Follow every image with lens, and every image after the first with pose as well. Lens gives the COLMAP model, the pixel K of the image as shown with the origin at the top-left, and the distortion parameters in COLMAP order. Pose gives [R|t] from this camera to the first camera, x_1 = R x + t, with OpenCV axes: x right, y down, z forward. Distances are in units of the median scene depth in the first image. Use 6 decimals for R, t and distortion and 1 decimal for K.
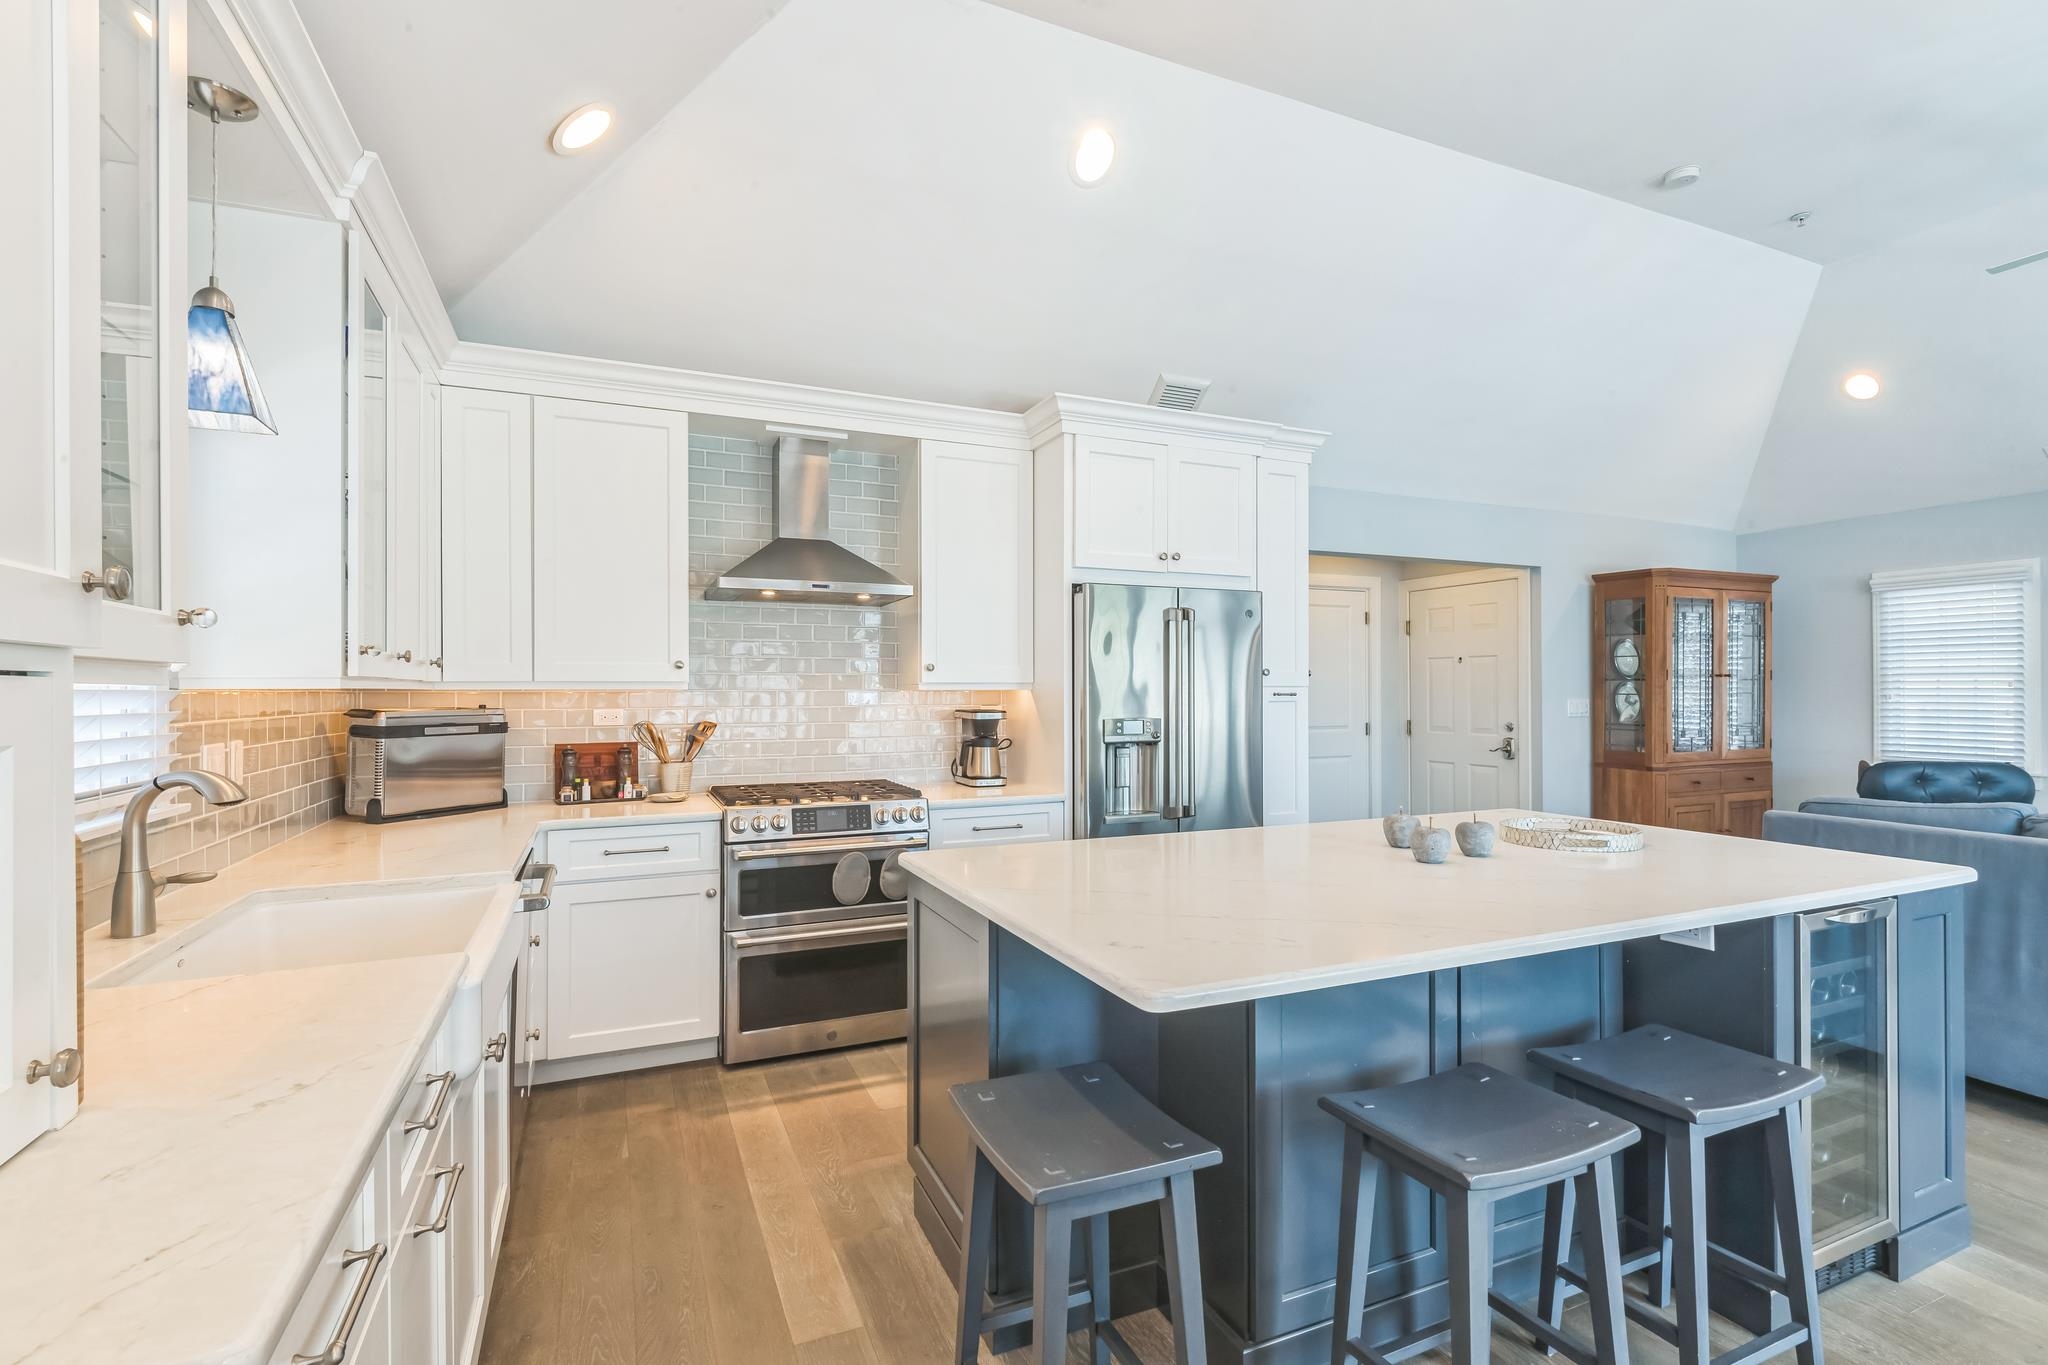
lens RADIAL K [[935.3, 0, 1024.0], [0, 935.3, 682.5], [0, 0, 1]] dist [0.001969, -0.000604]
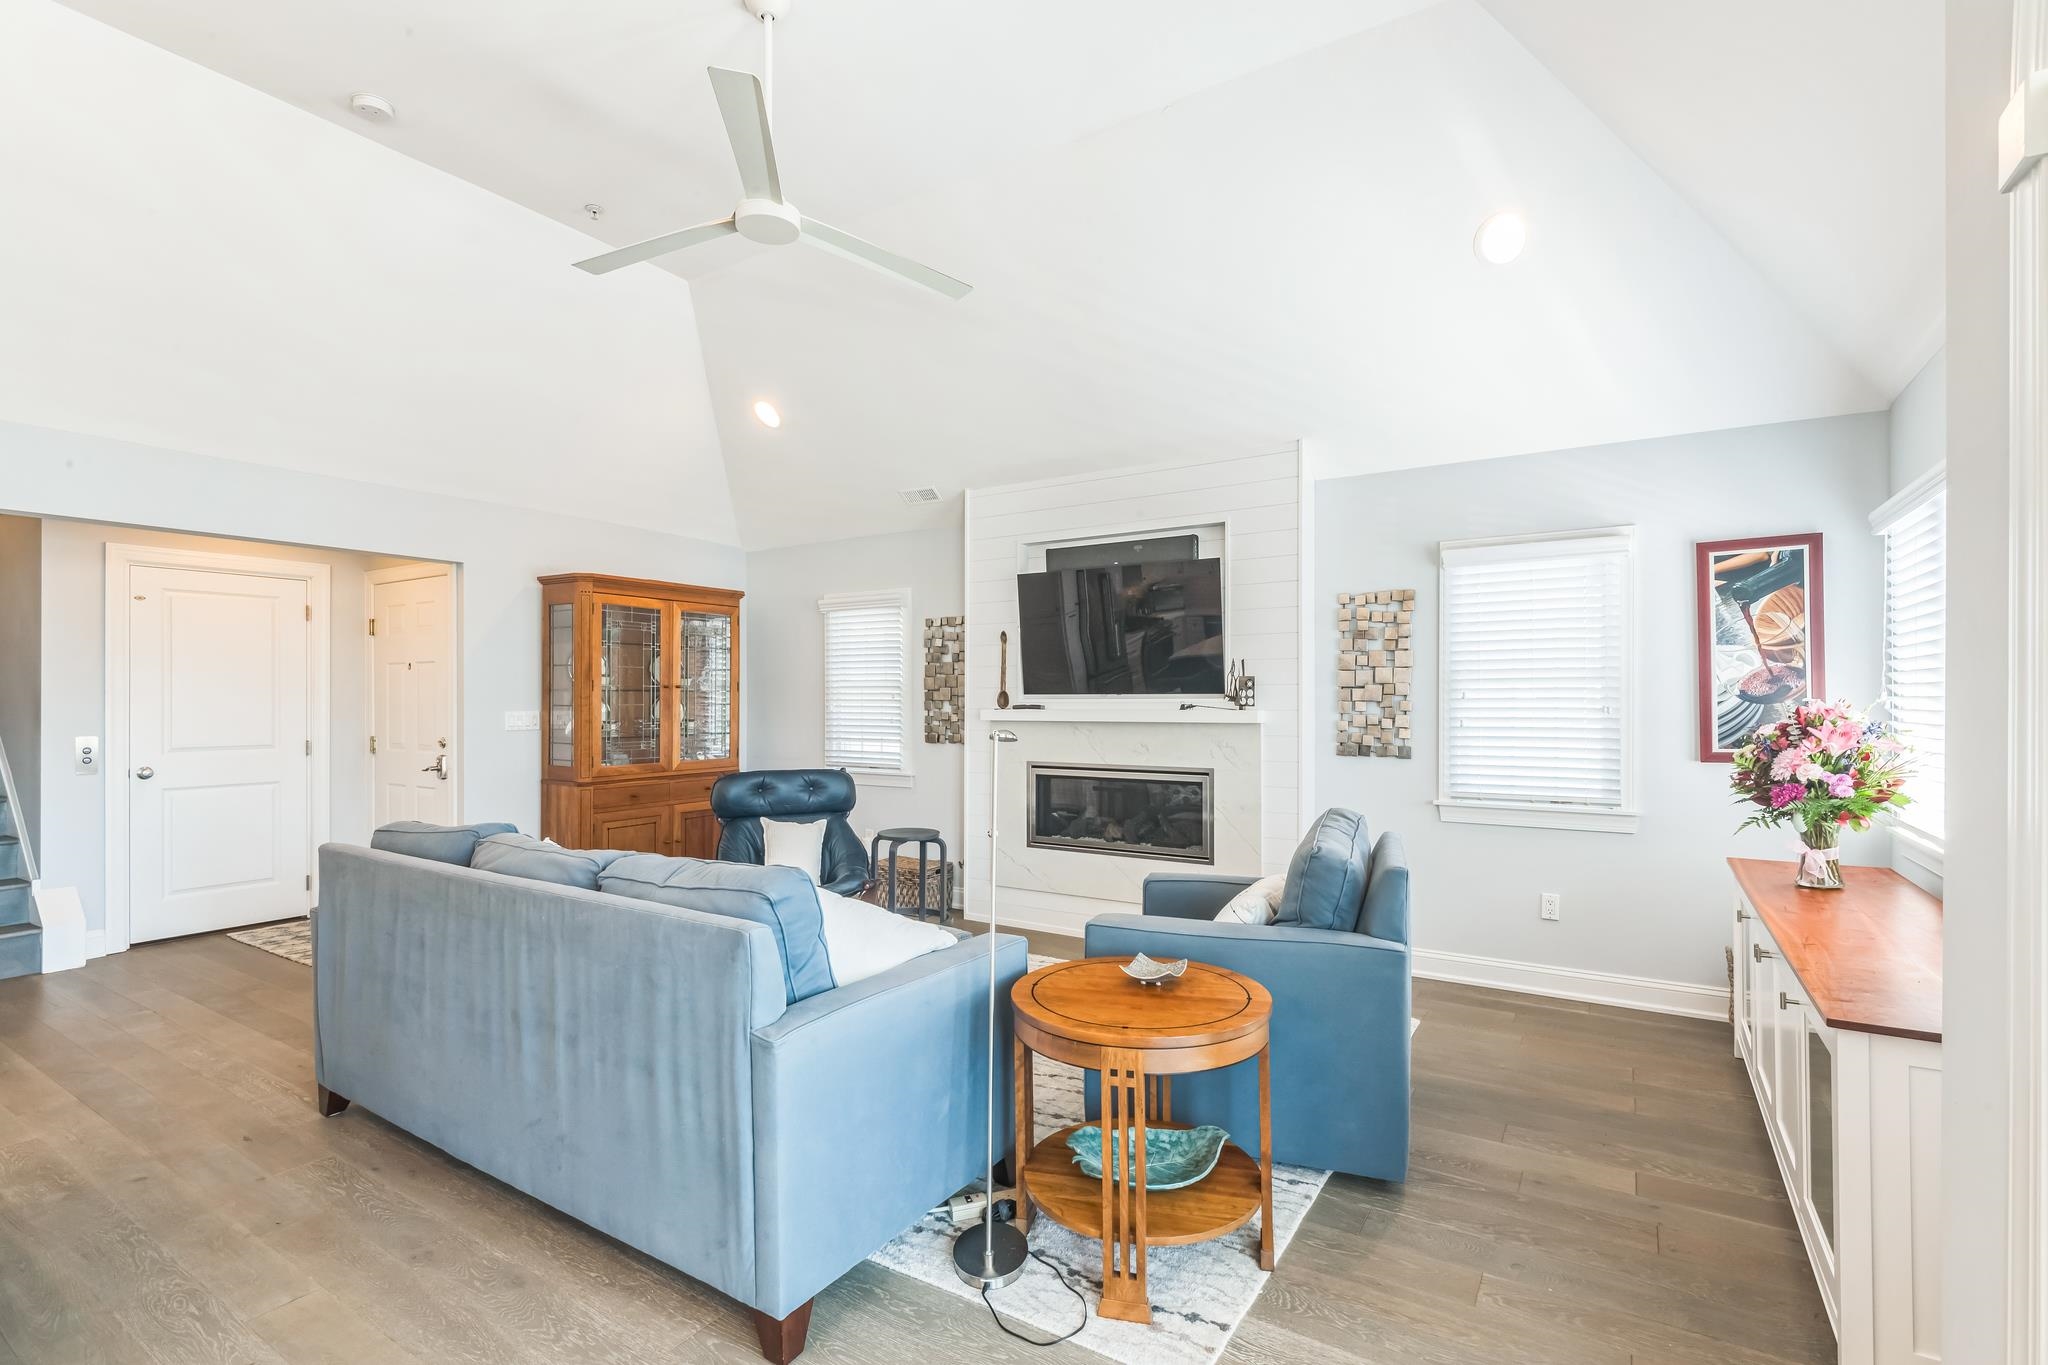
lens RADIAL K [[933.7, 0, 1023.9], [0, 933.7, 698.4], [0, 0, 1]] dist [0.010412, -0.008601]
pose [[0.828847, 0.002139, 0.559472, 0.746330], [-0.005409, 0.999977, 0.004191, -0.001589], [-0.559450, -0.006501, 0.828839, -0.057904]]
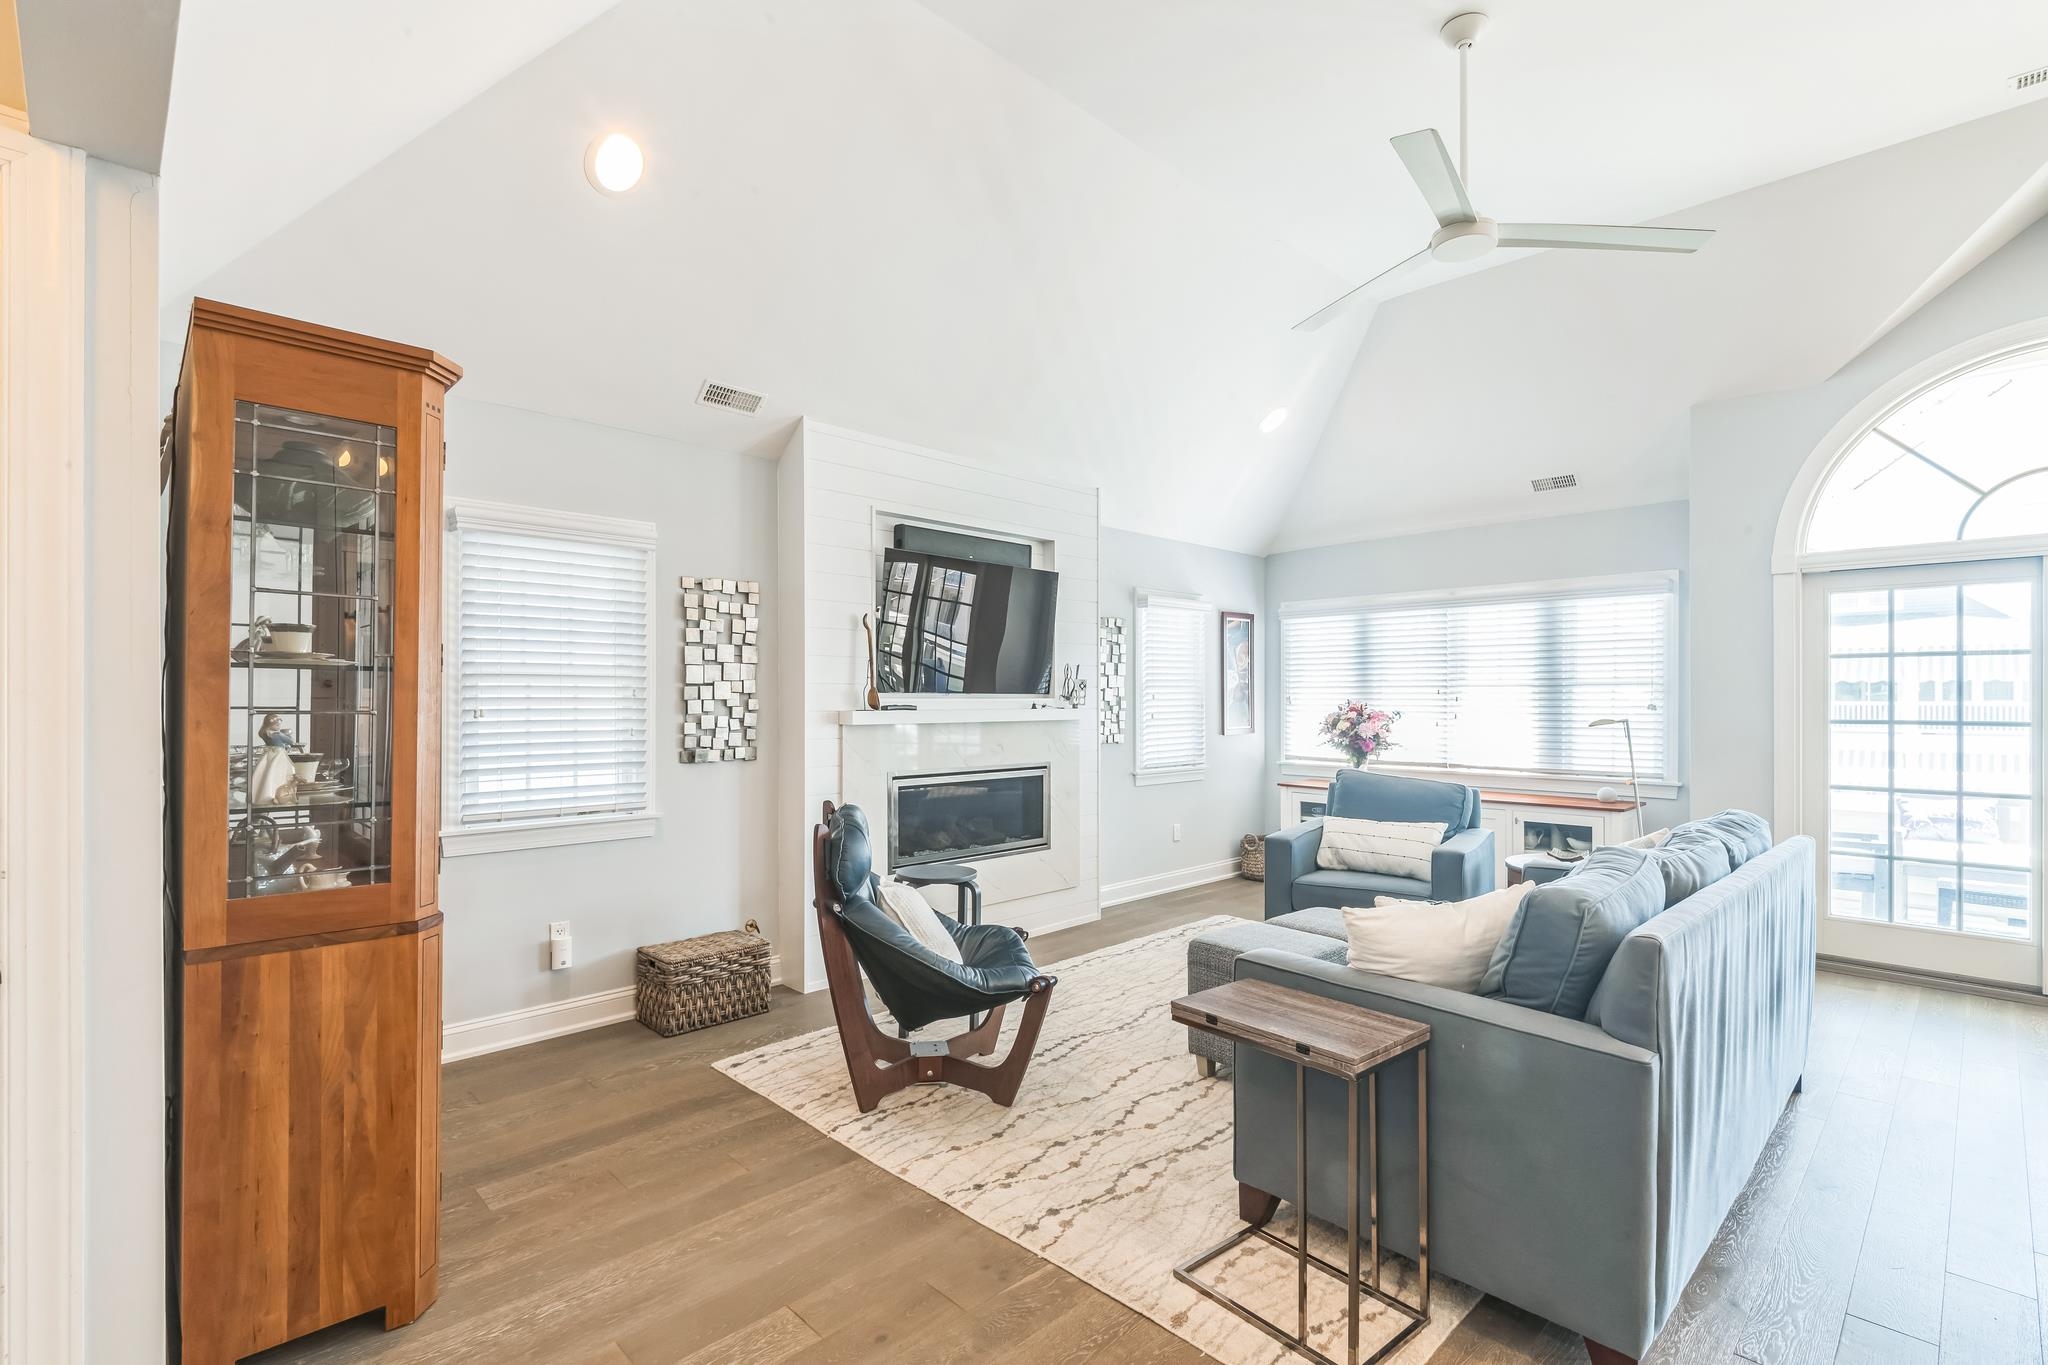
lens RADIAL K [[942.6, 0, 1023.5], [0, 942.6, 699.7], [0, 0, 1]] dist [0.014884, -0.000484]
pose [[-0.350011, 0.001279, 0.936745, 0.374418], [-0.008257, 0.999956, -0.004450, 0.010388], [-0.936709, -0.009292, -0.349985, 1.326961]]
